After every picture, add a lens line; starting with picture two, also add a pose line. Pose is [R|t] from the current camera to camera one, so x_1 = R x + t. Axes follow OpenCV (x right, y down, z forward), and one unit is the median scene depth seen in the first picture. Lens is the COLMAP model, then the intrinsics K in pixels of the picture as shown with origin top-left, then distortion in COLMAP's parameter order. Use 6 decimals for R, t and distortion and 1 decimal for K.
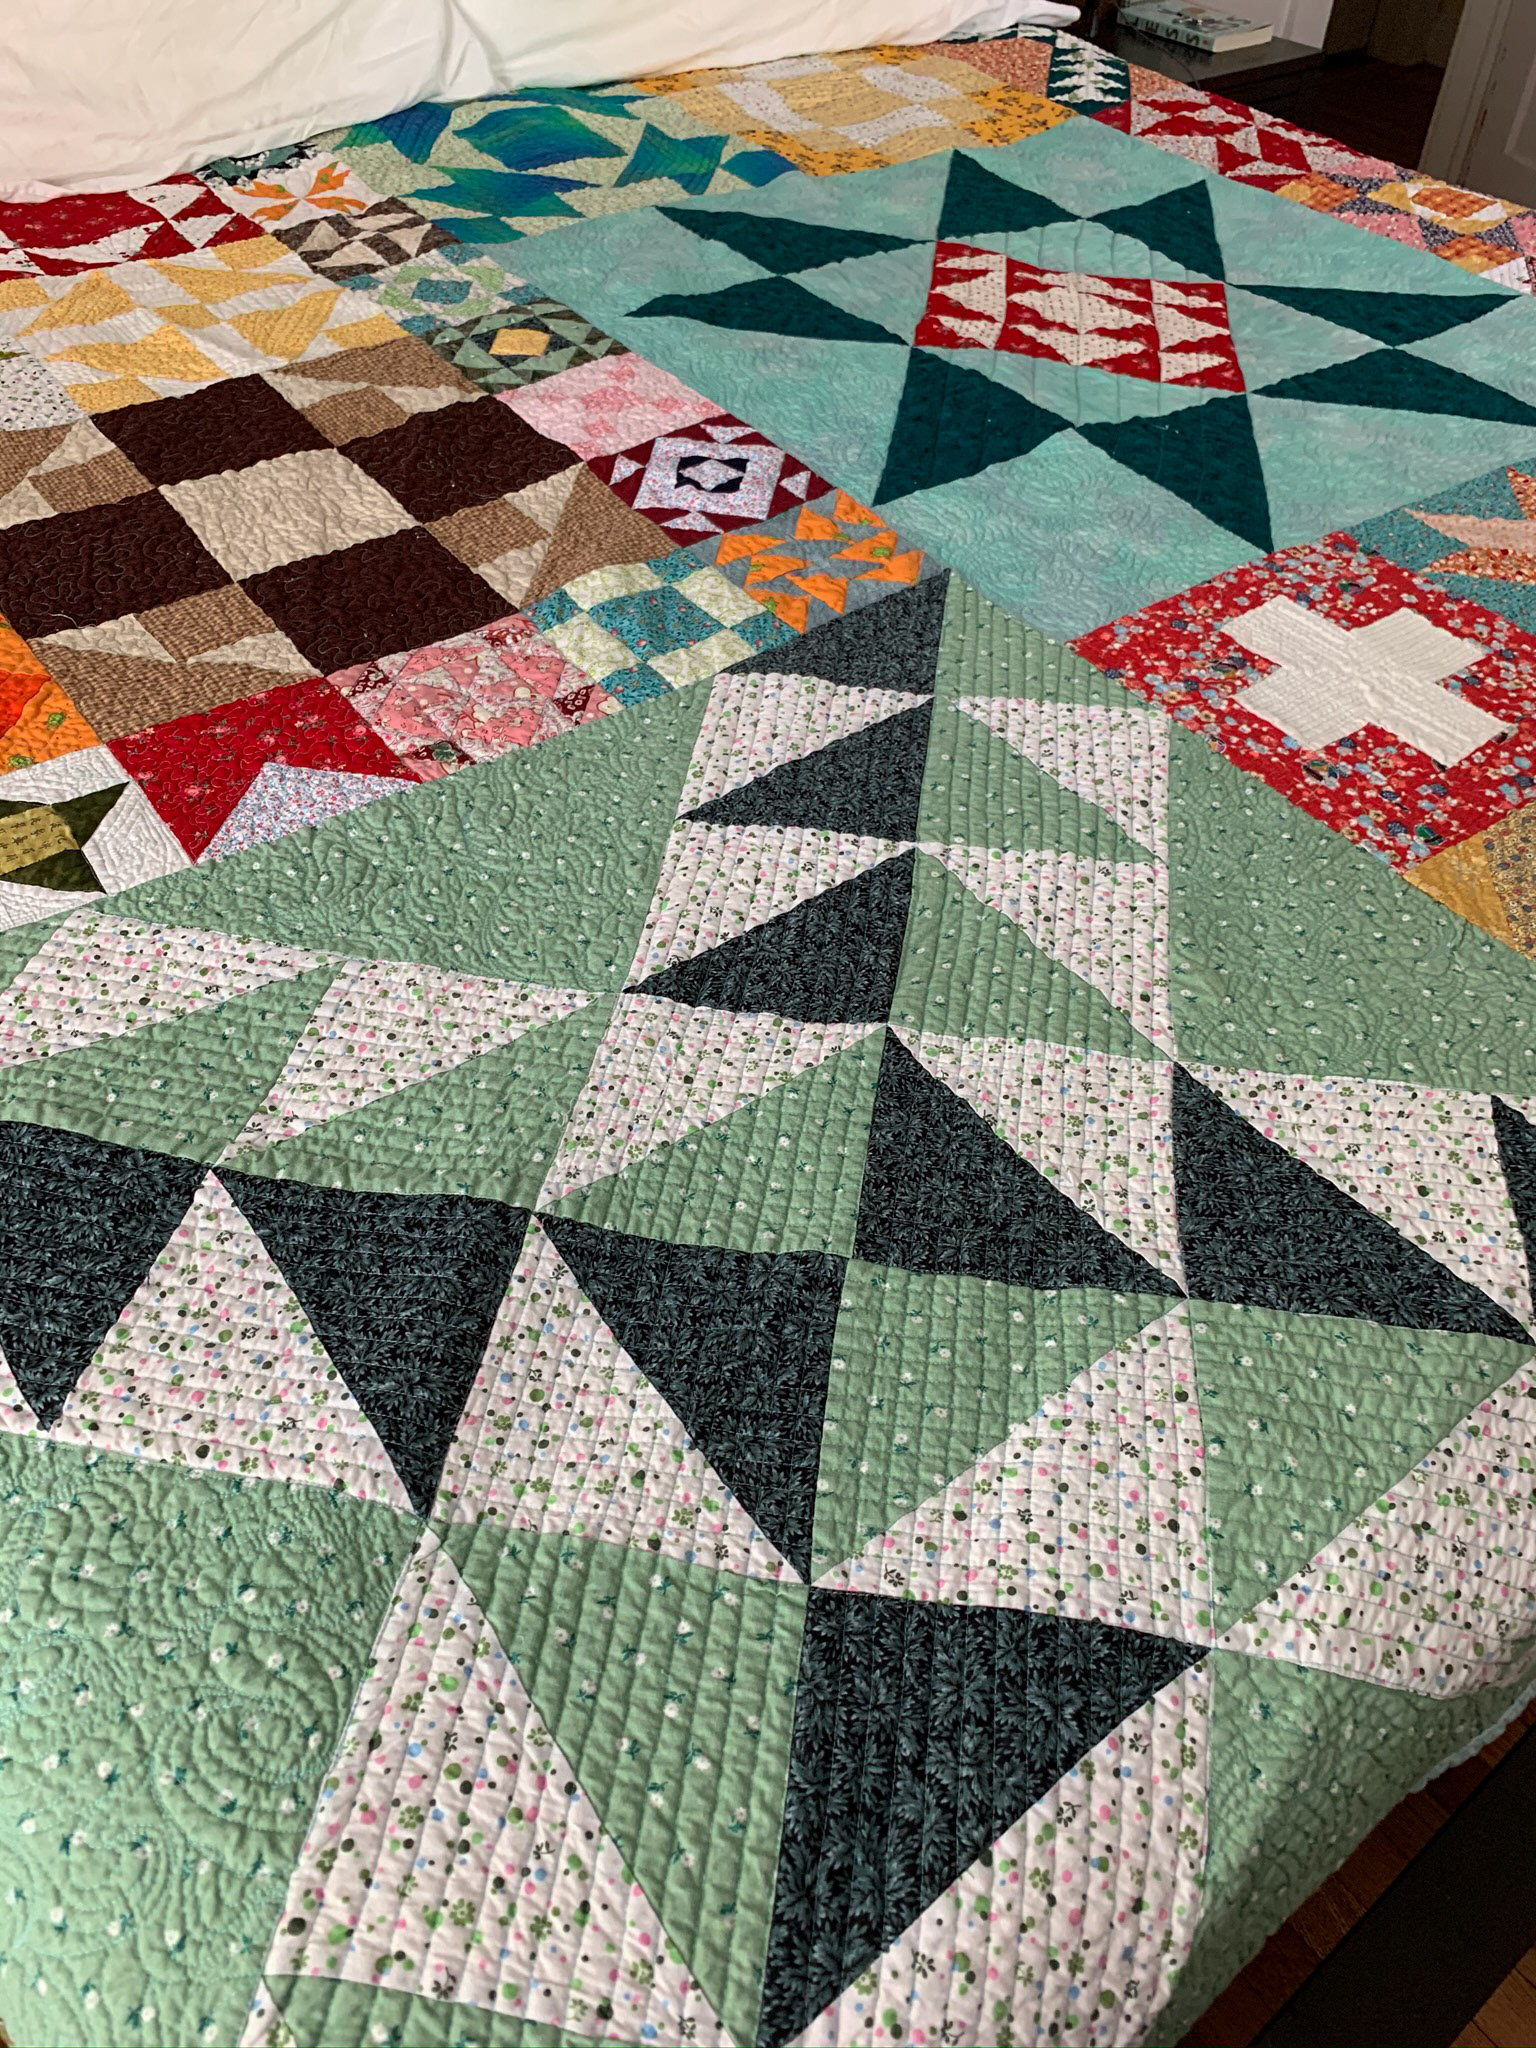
lens RADIAL K [[1565.5, 0, 760.2], [0, 1565.5, 1028.4], [0, 0, 1]] dist [0.020847, -0.044063]
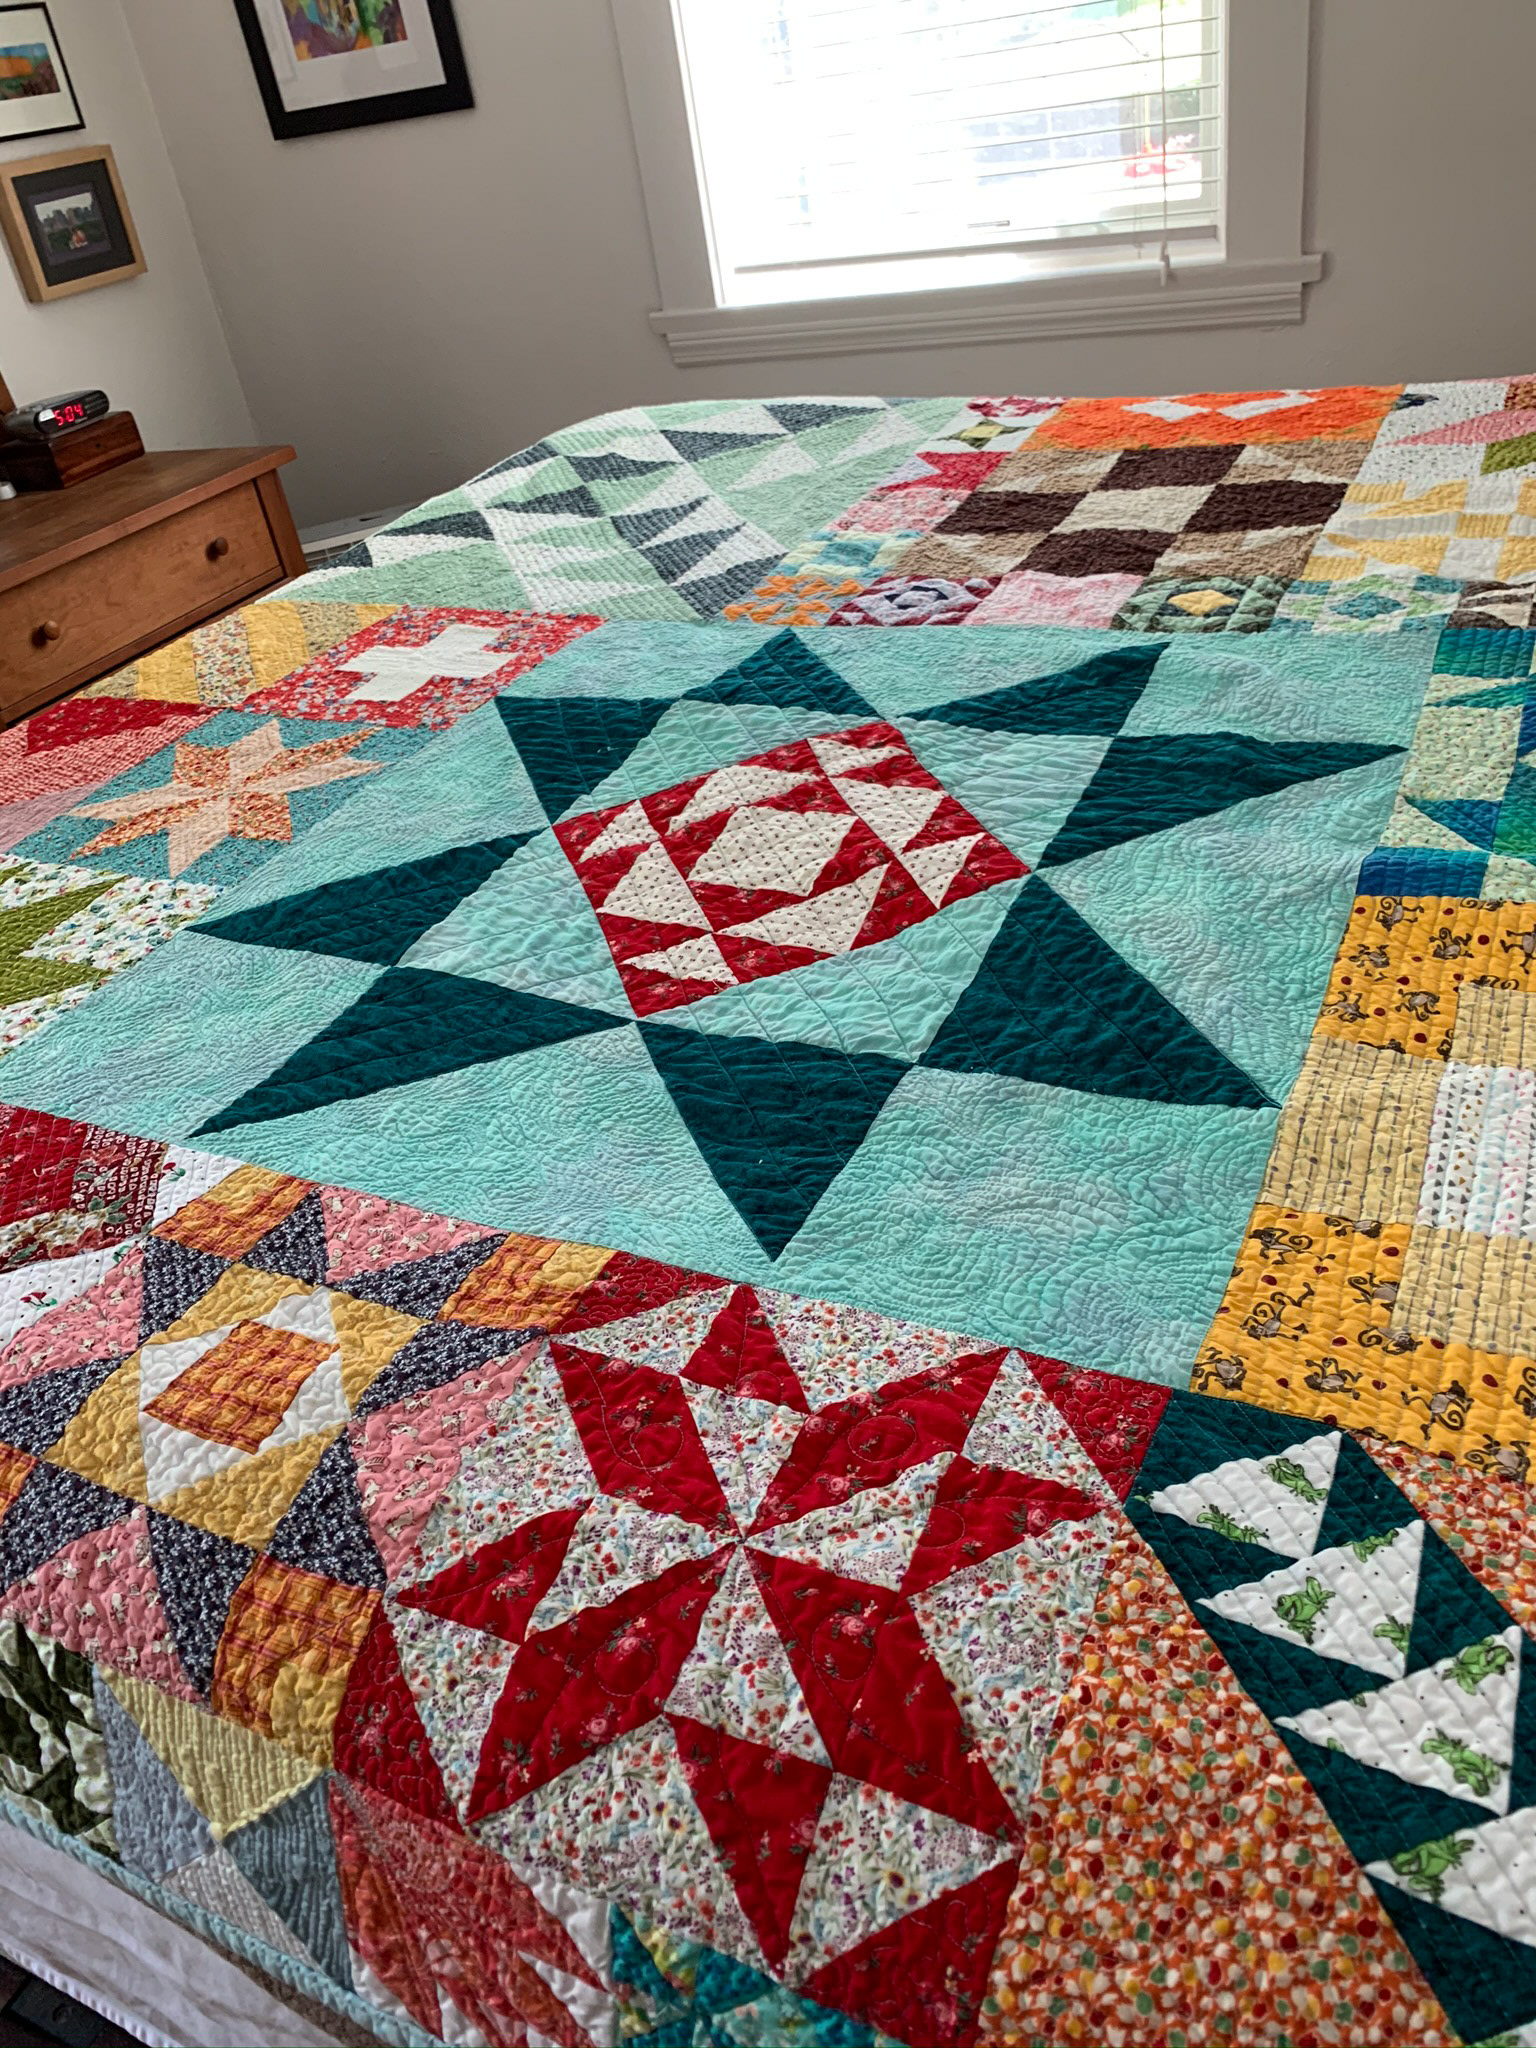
lens RADIAL K [[1565.5, 0, 780.4], [0, 1565.5, 1013.8], [0, 0, 1]] dist [0.020847, -0.044063]
pose [[-0.889181, 0.330361, -0.316575, 0.667170], [-0.236993, 0.259317, 0.936263, -1.641417], [0.391398, 0.907533, -0.152286, 1.663589]]
